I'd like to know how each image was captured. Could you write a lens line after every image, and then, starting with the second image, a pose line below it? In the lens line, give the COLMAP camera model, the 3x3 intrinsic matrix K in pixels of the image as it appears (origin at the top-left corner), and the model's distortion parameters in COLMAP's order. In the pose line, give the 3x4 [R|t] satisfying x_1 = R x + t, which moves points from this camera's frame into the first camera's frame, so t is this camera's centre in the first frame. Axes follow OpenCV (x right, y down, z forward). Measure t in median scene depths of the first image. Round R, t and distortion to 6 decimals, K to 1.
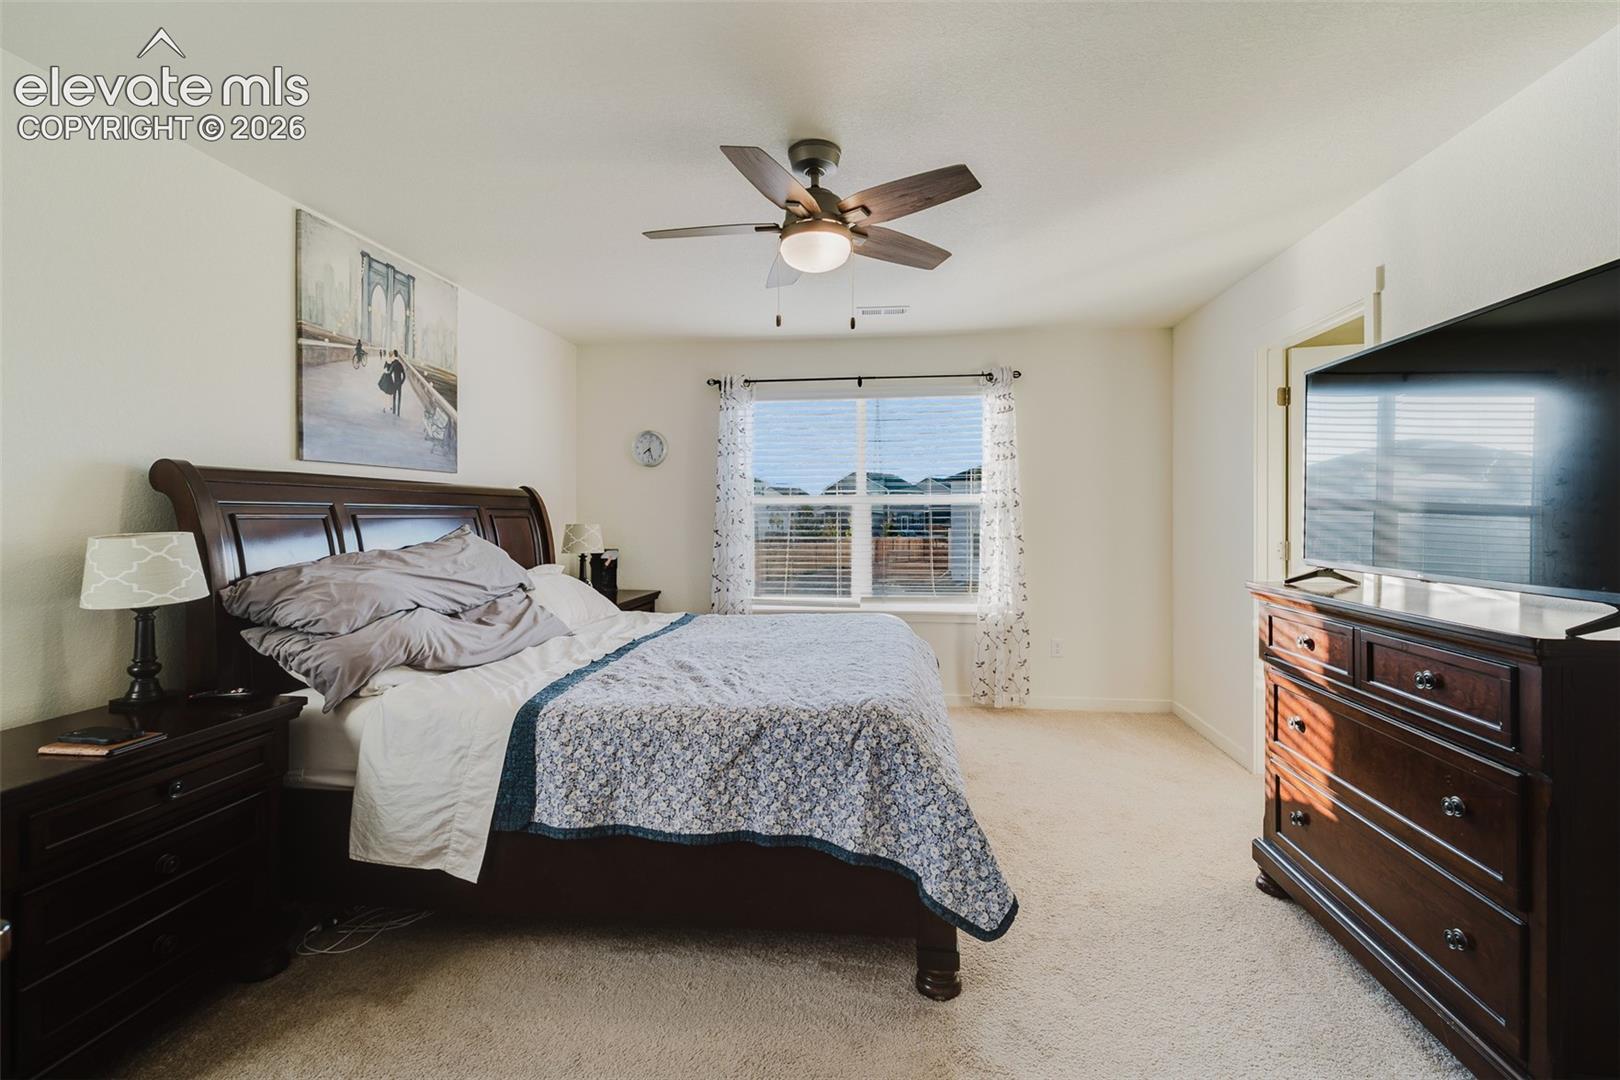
lens RADIAL K [[696.3, 0, 805.5], [0, 696.3, 527.3], [0, 0, 1]] dist [-0.001381, -0.000513]
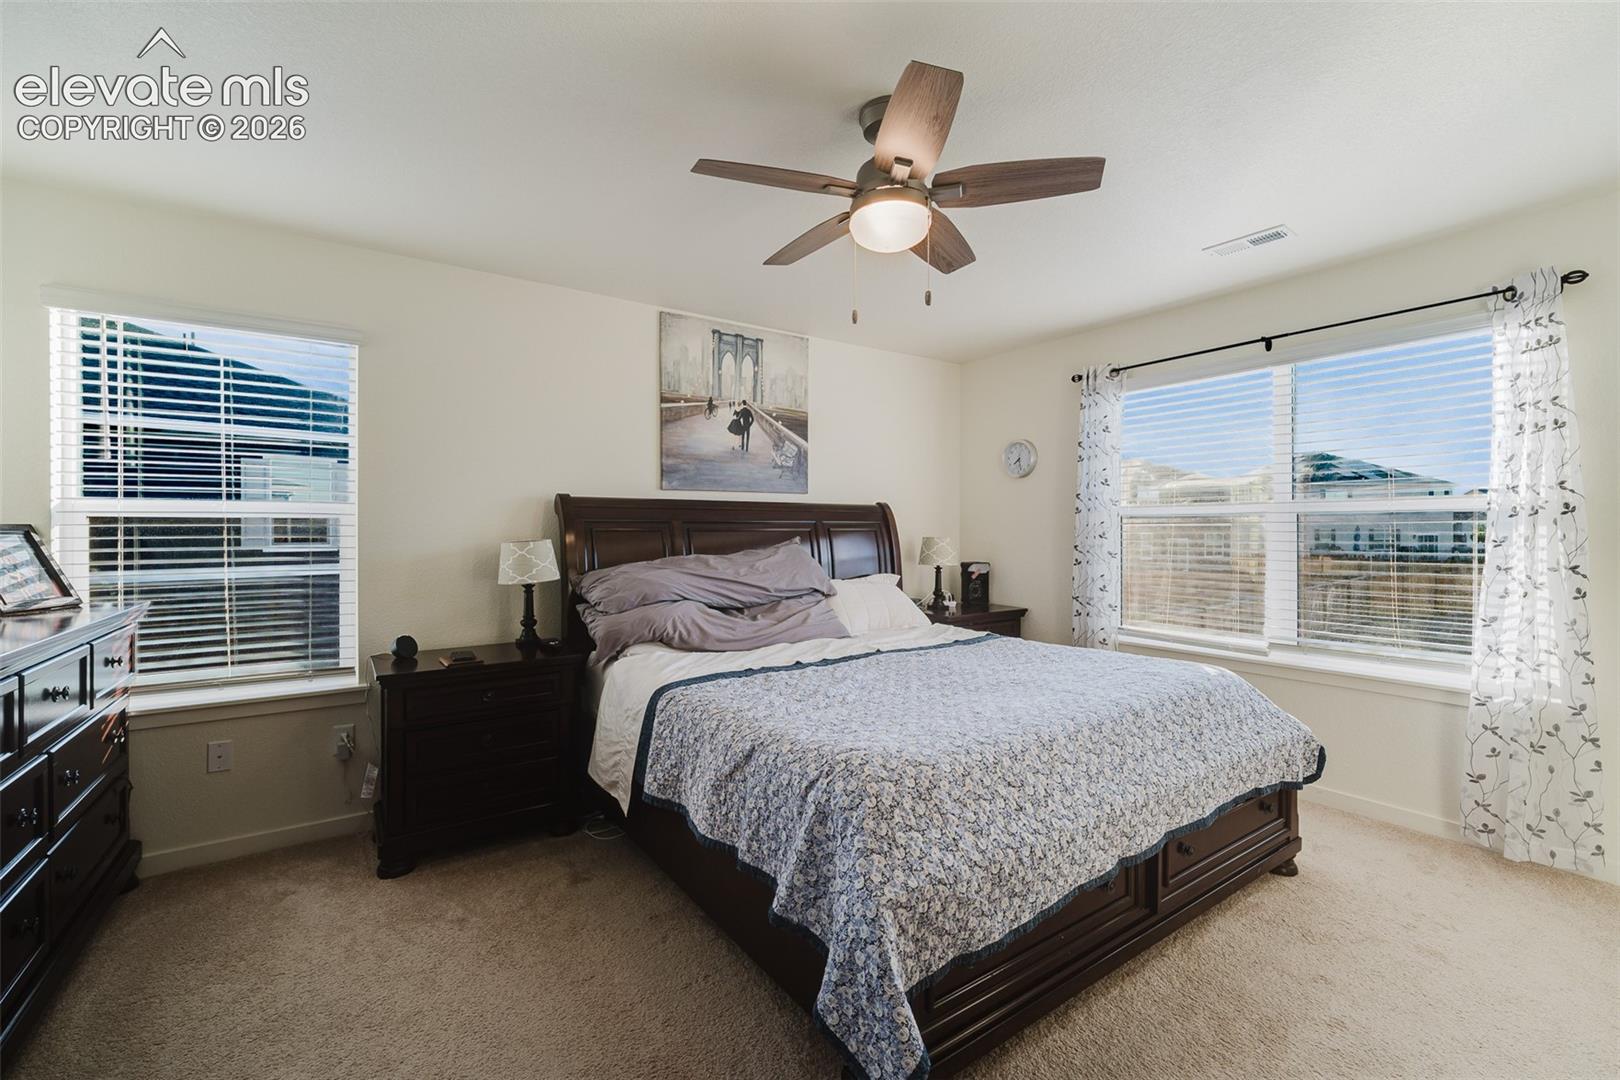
lens RADIAL K [[672.8, 0, 804.0], [0, 672.8, 539.8], [0, 0, 1]] dist [0.012284, -0.009845]
pose [[0.669265, 0.013030, -0.742909, 0.409785], [-0.012442, 0.999903, 0.006328, -0.006726], [0.742919, 0.005008, 0.669362, 0.254375]]
